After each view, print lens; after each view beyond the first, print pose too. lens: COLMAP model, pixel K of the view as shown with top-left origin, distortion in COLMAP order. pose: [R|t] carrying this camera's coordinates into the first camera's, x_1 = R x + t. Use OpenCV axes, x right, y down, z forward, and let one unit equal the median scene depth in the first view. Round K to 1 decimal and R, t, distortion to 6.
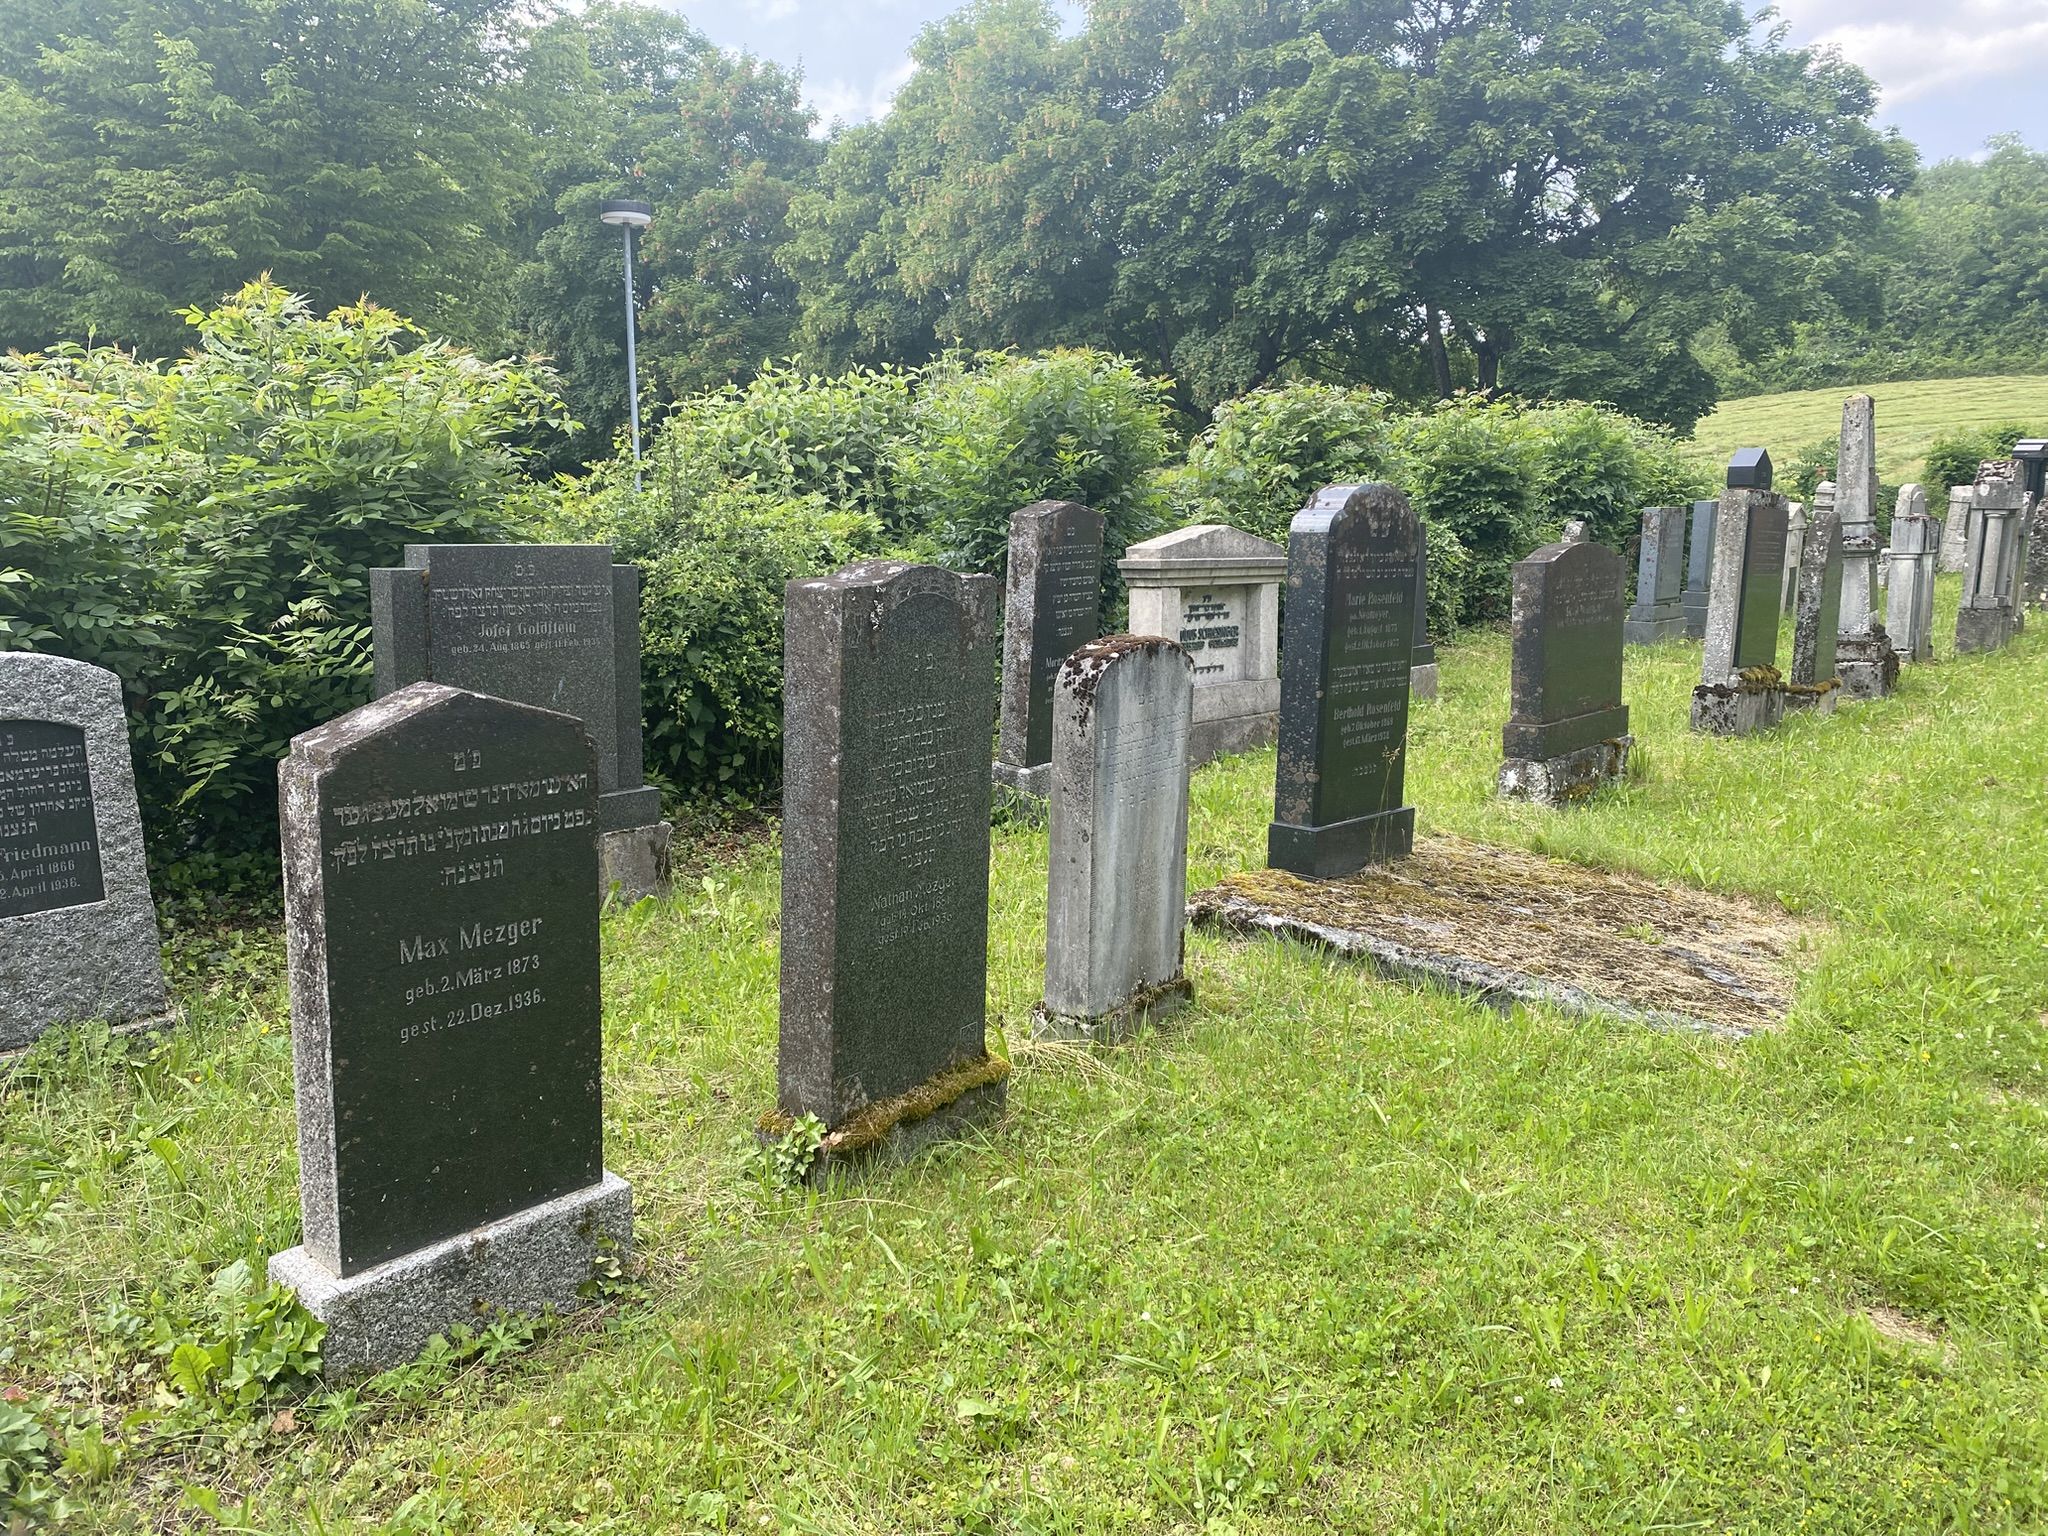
lens RADIAL K [[1544.8, 0, 1008.0], [0, 1544.8, 741.7], [0, 0, 1]] dist [0.028976, -0.022638]
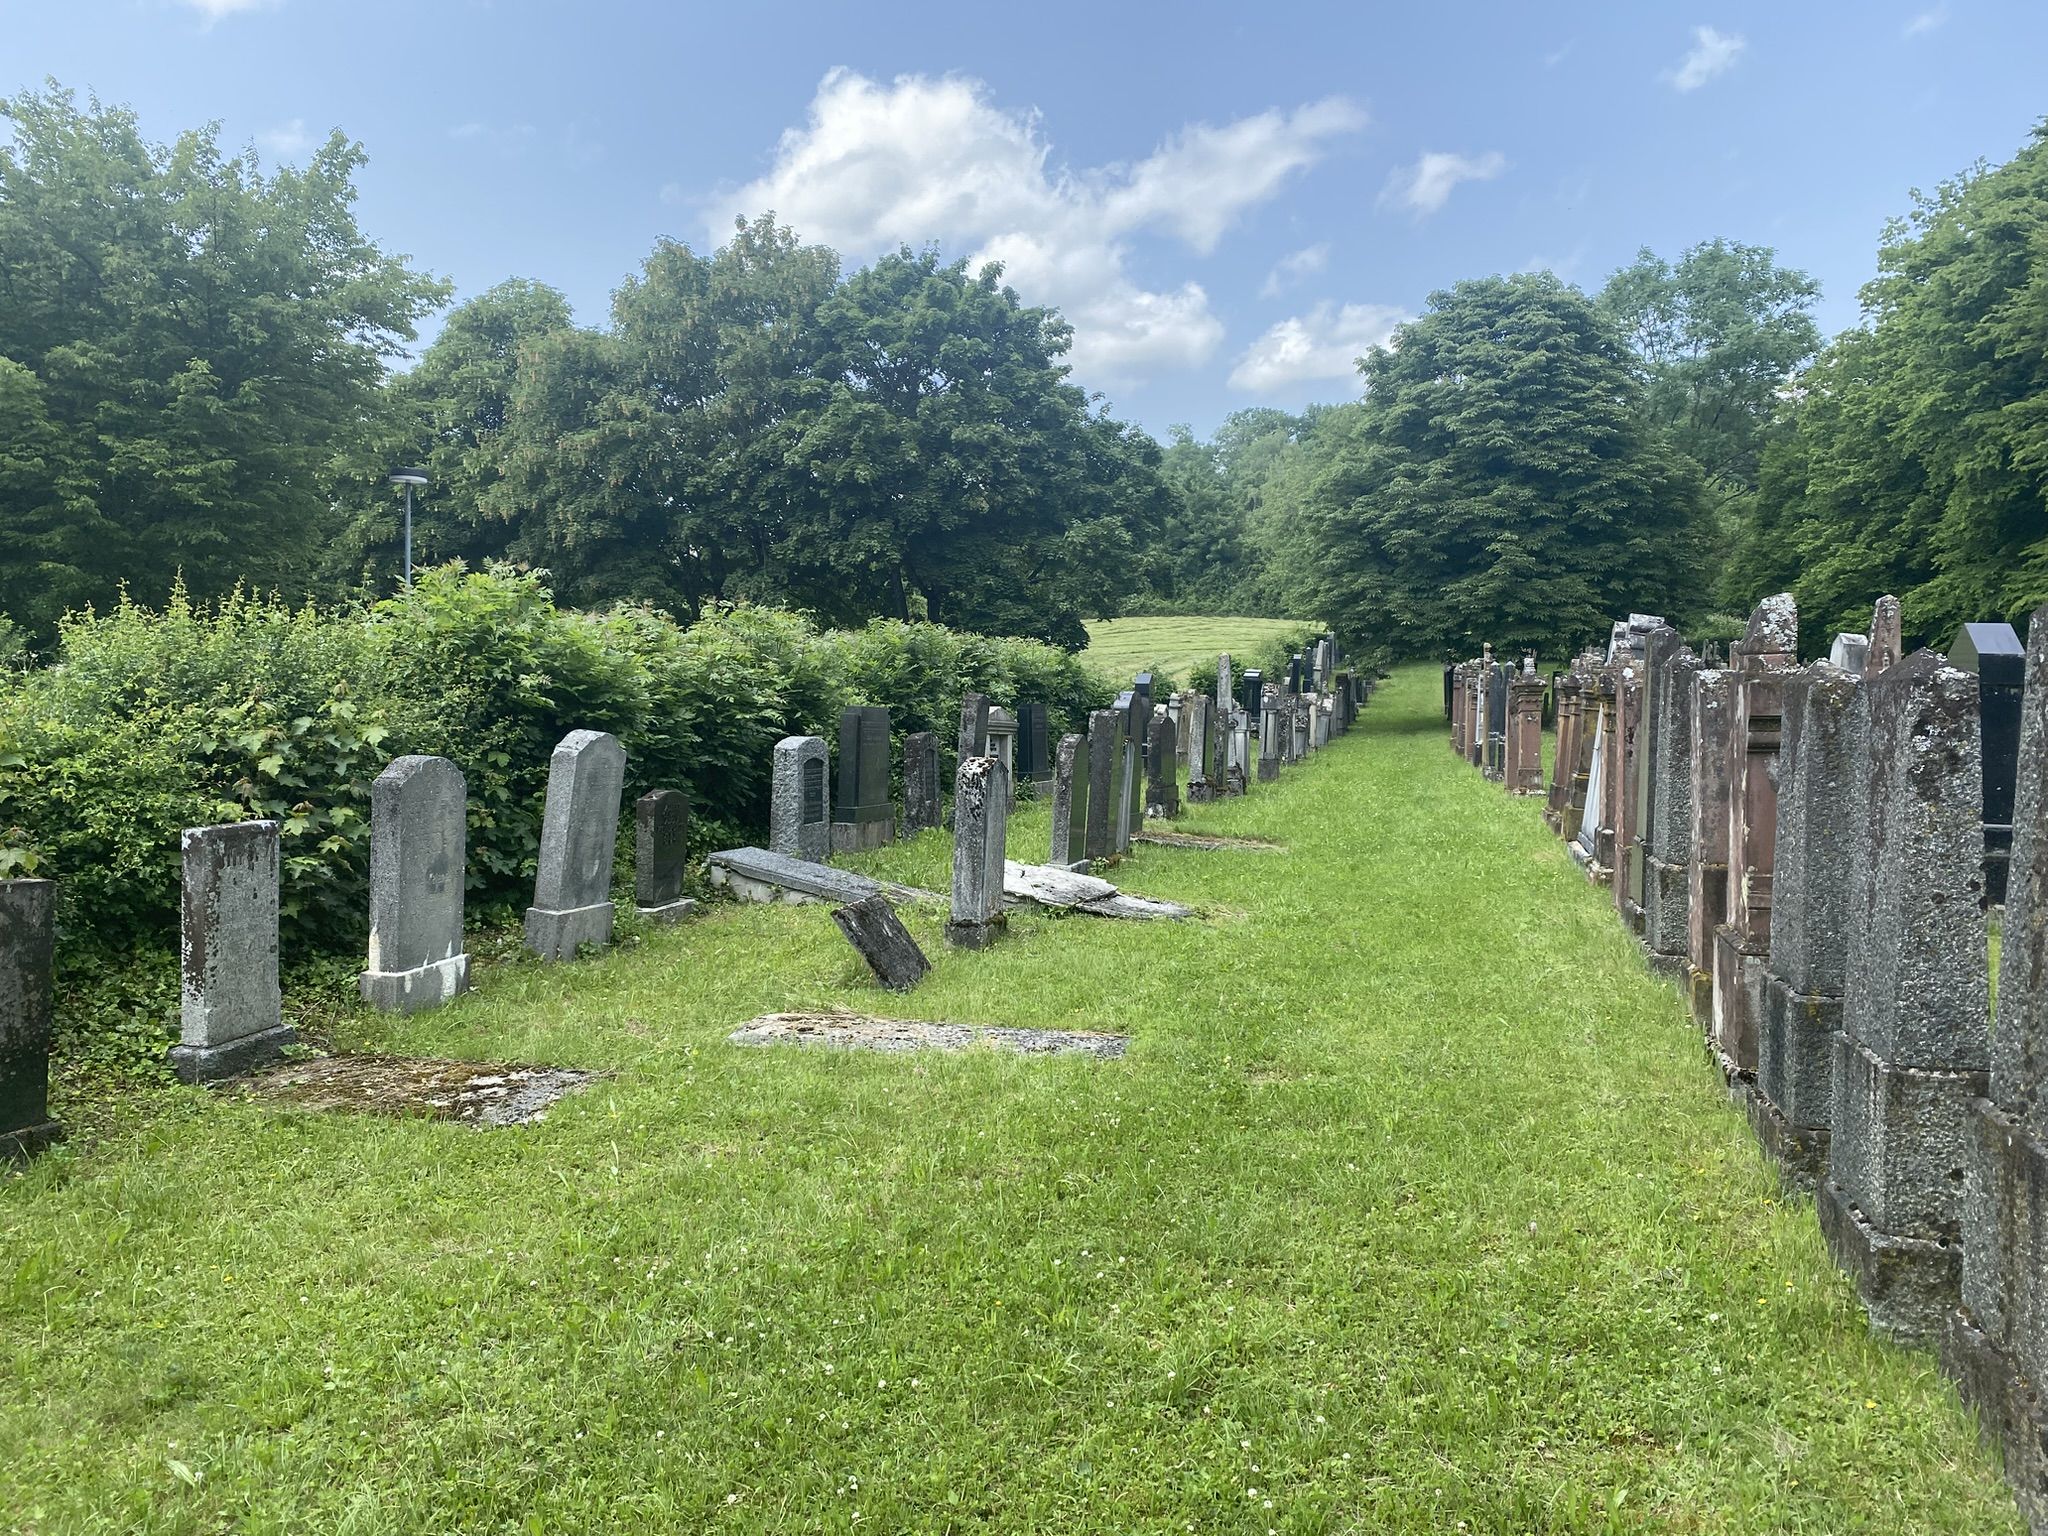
lens RADIAL K [[1544.8, 0, 1012.5], [0, 1544.8, 774.0], [0, 0, 1]] dist [0.028976, -0.022638]
pose [[0.899879, 0.002149, 0.436135, -0.278174], [0.043672, 0.994518, -0.095008, 0.055802], [-0.433948, 0.104543, 0.894852, -0.326079]]
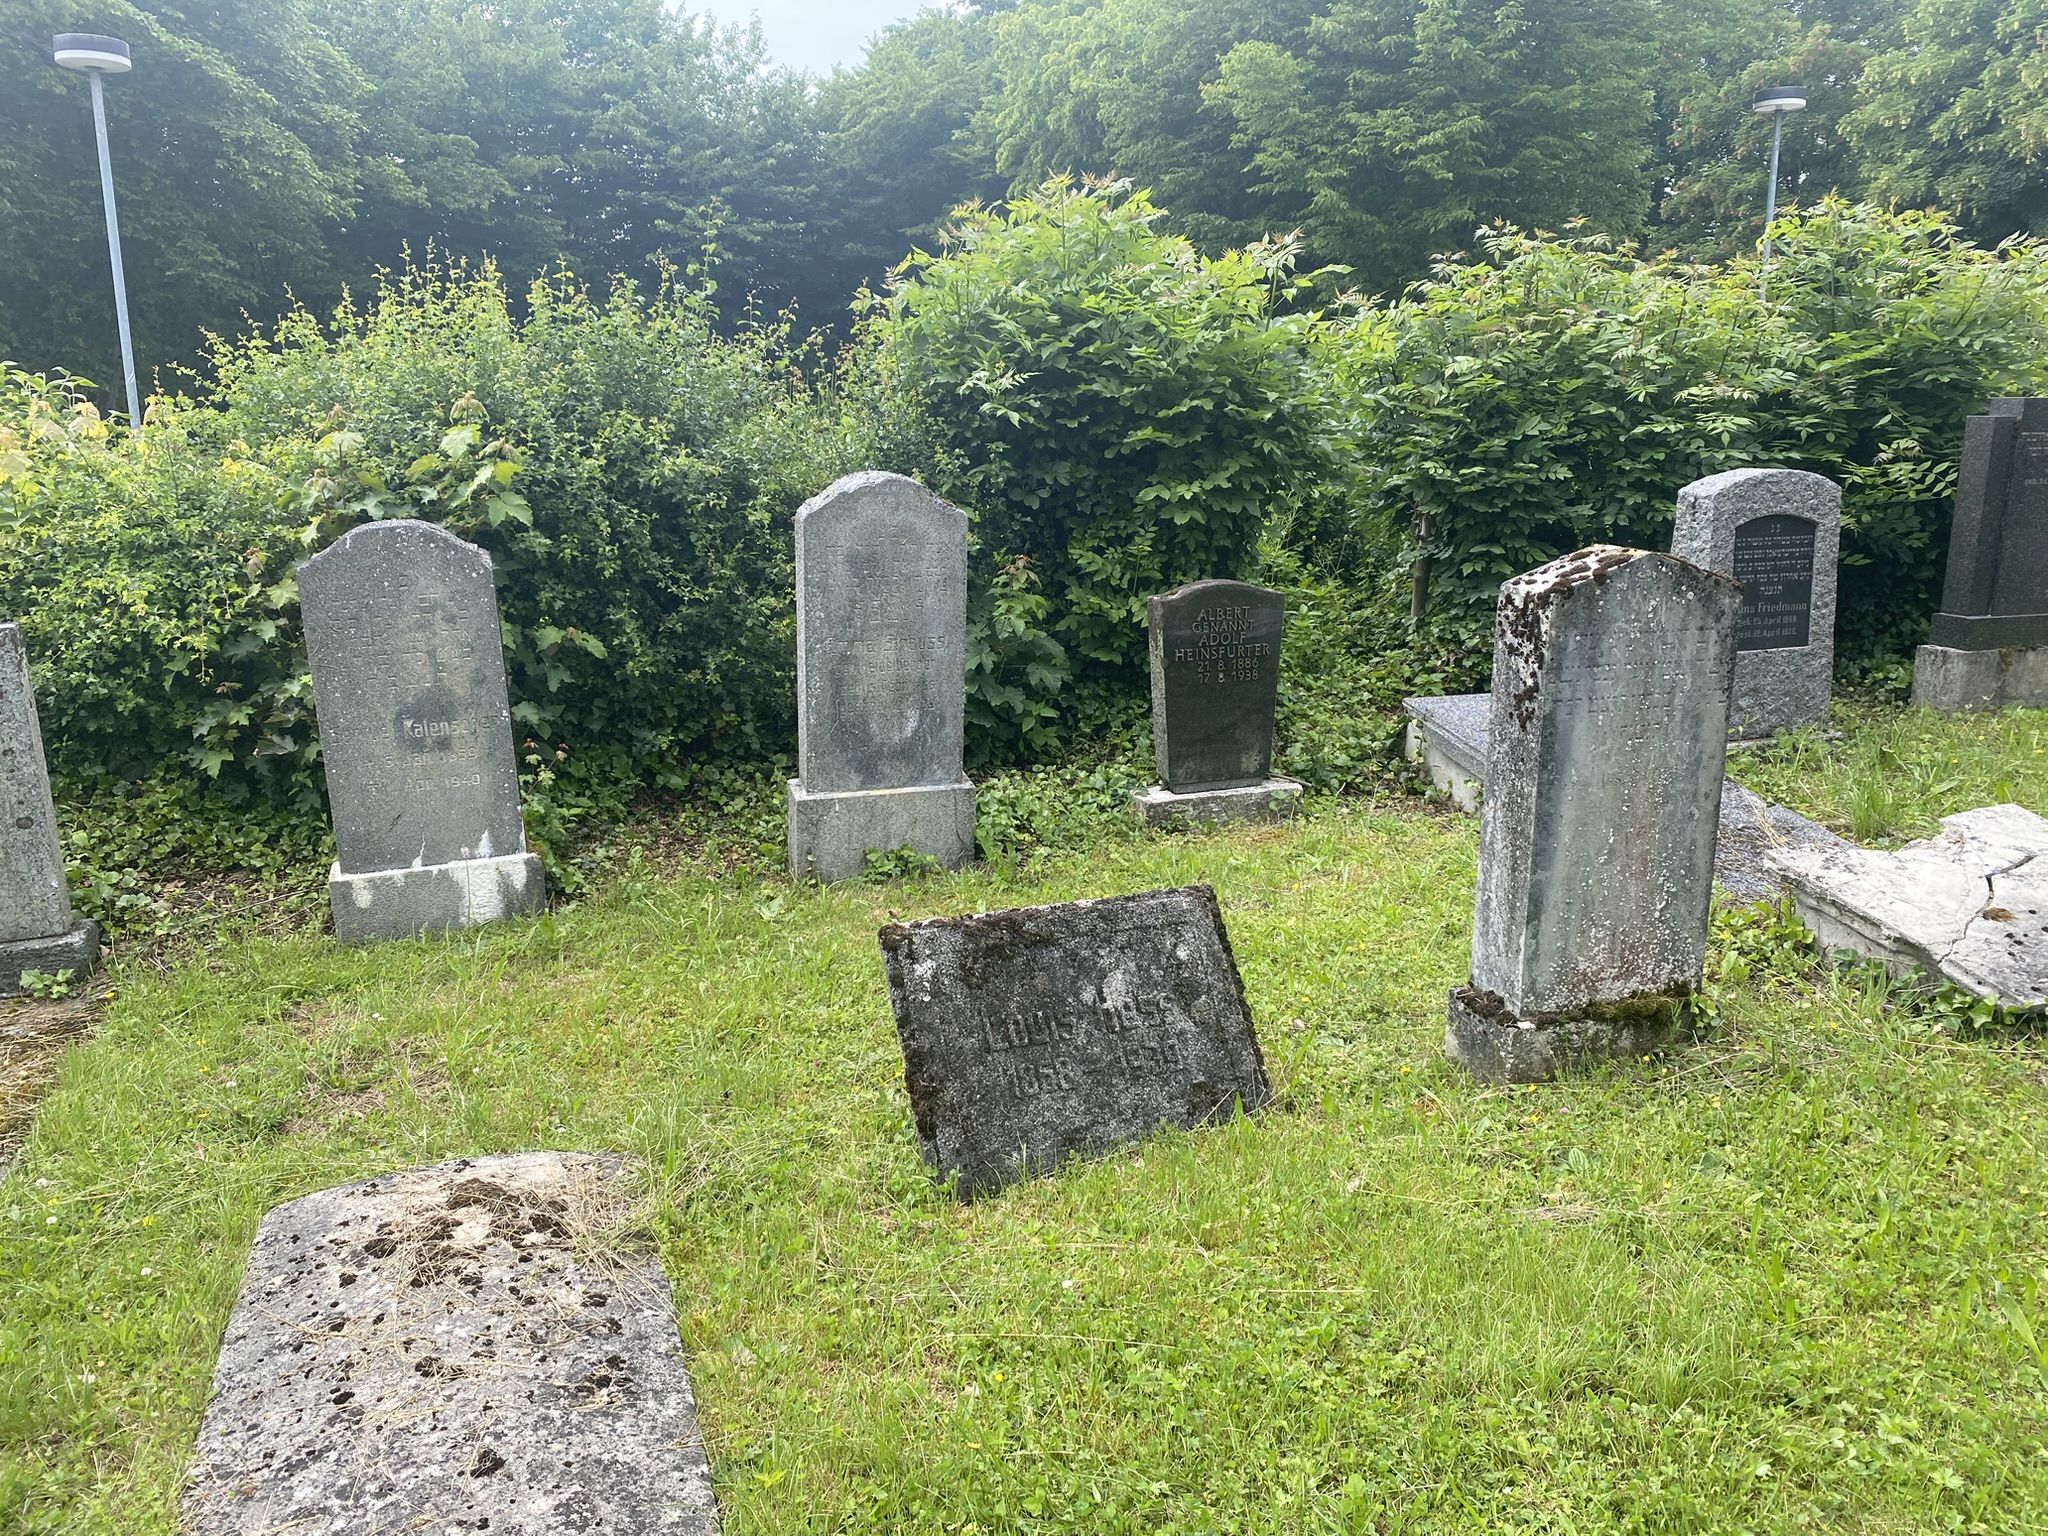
lens RADIAL K [[1544.8, 0, 1009.3], [0, 1544.8, 744.3], [0, 0, 1]] dist [0.028976, -0.022638]
pose [[0.857669, 0.100767, -0.504232, -0.090720], [-0.068652, 0.994271, 0.081926, 0.023644], [0.509599, -0.035649, 0.859673, -0.114544]]
